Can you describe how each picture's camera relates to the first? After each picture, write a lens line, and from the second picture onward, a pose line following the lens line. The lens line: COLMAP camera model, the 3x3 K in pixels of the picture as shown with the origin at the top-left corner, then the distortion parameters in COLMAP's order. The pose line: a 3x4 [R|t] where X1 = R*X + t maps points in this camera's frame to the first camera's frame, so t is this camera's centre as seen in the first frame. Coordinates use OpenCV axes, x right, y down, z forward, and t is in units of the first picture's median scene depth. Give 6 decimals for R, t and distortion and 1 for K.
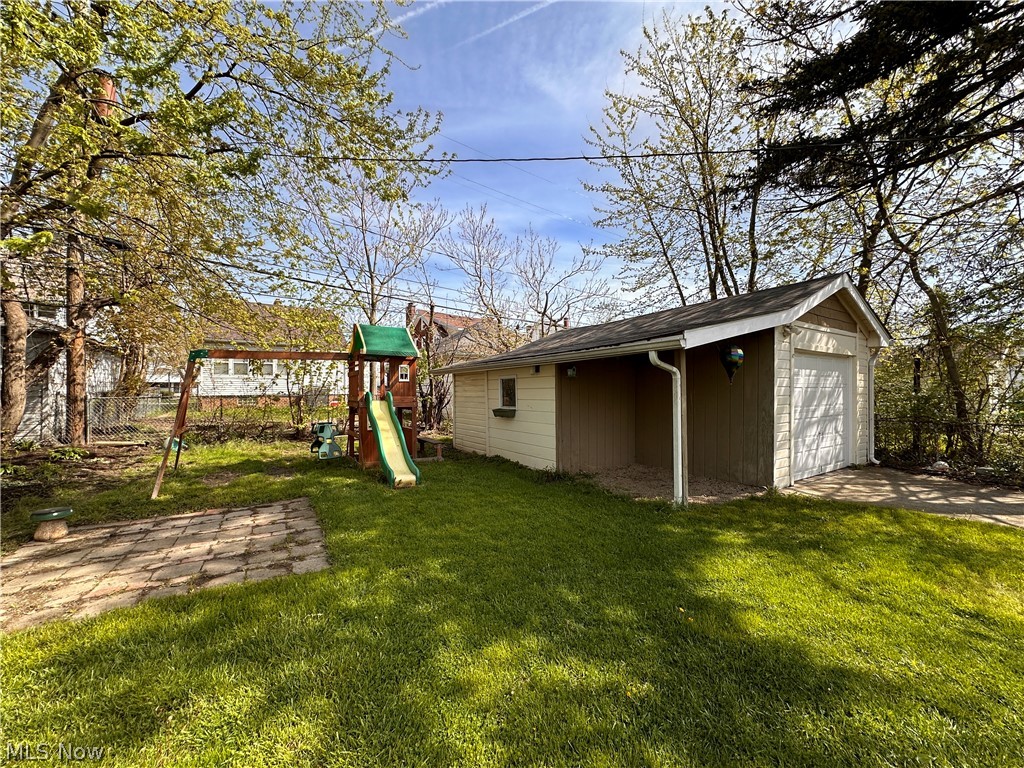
lens RADIAL K [[405.5, 0, 515.9], [0, 405.5, 388.0], [0, 0, 1]] dist [-0.000768, -0.000183]
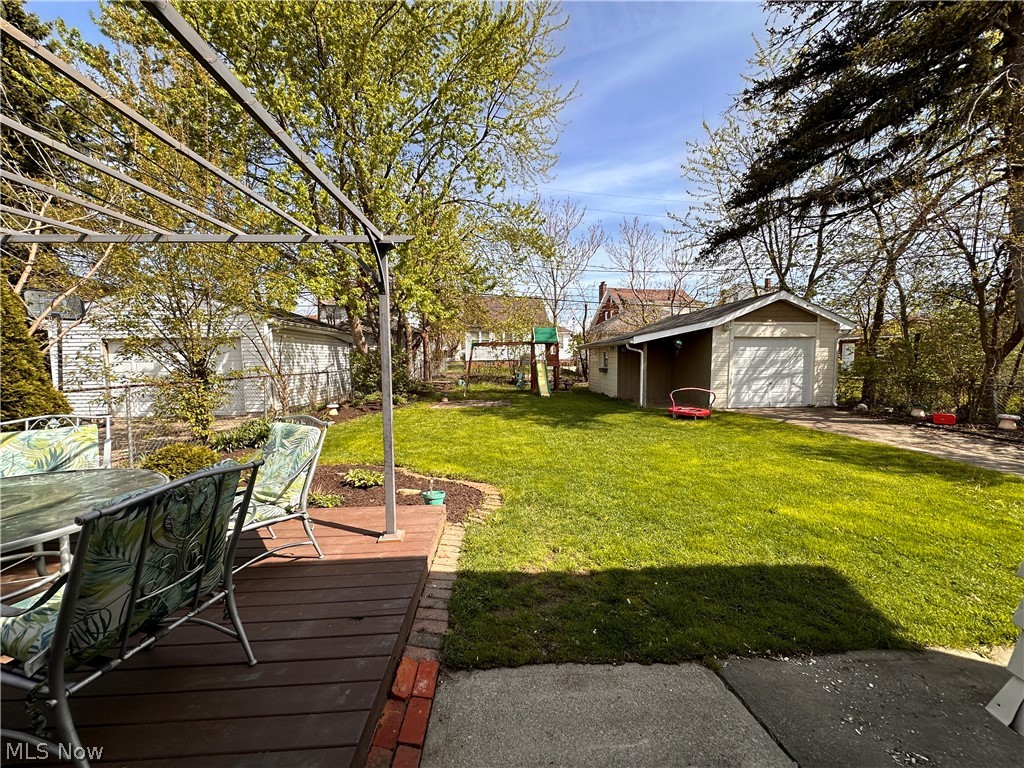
lens RADIAL K [[407.0, 0, 512.0], [0, 407.0, 384.0], [0, 0, 1]] dist [0.000727, -0.000008]
pose [[0.864768, 0.030395, -0.501251, 0.586504], [0.010048, 0.996919, 0.077788, -0.028116], [0.502071, -0.072305, 0.861798, -0.909372]]
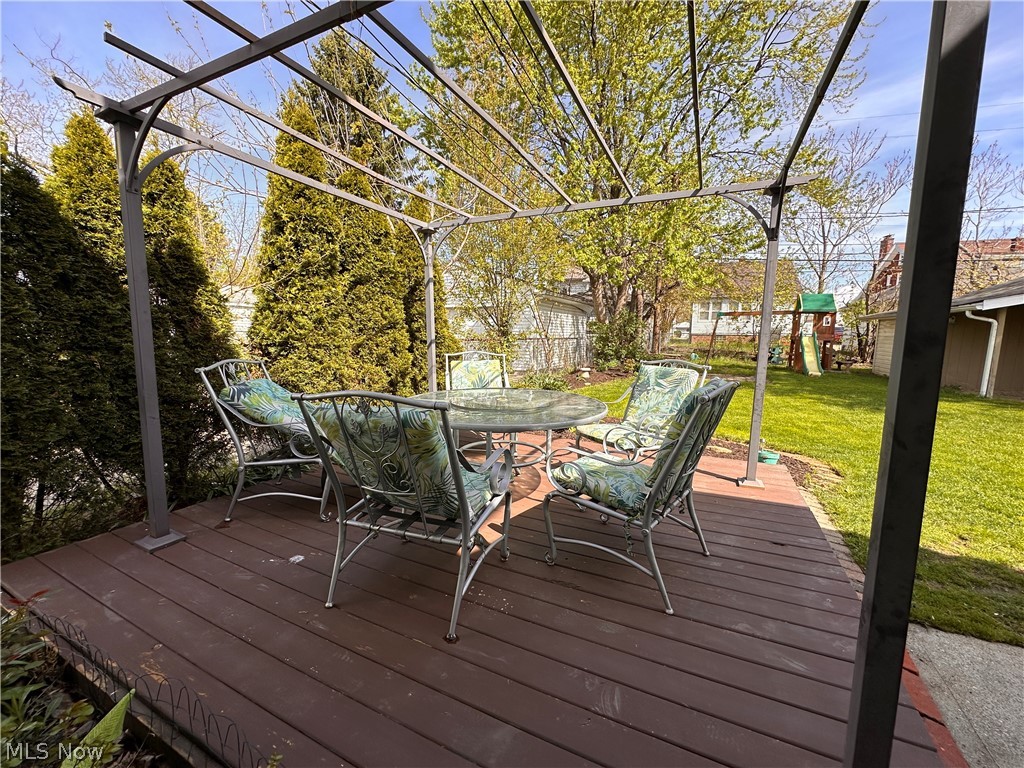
lens RADIAL K [[405.5, 0, 515.9], [0, 405.5, 388.0], [0, 0, 1]] dist [-0.000768, -0.000183]
pose [[0.532174, 0.127240, -0.837019, 0.492895], [-0.004522, 0.989055, 0.147476, -0.002968], [0.846623, -0.074698, 0.526925, -1.039490]]
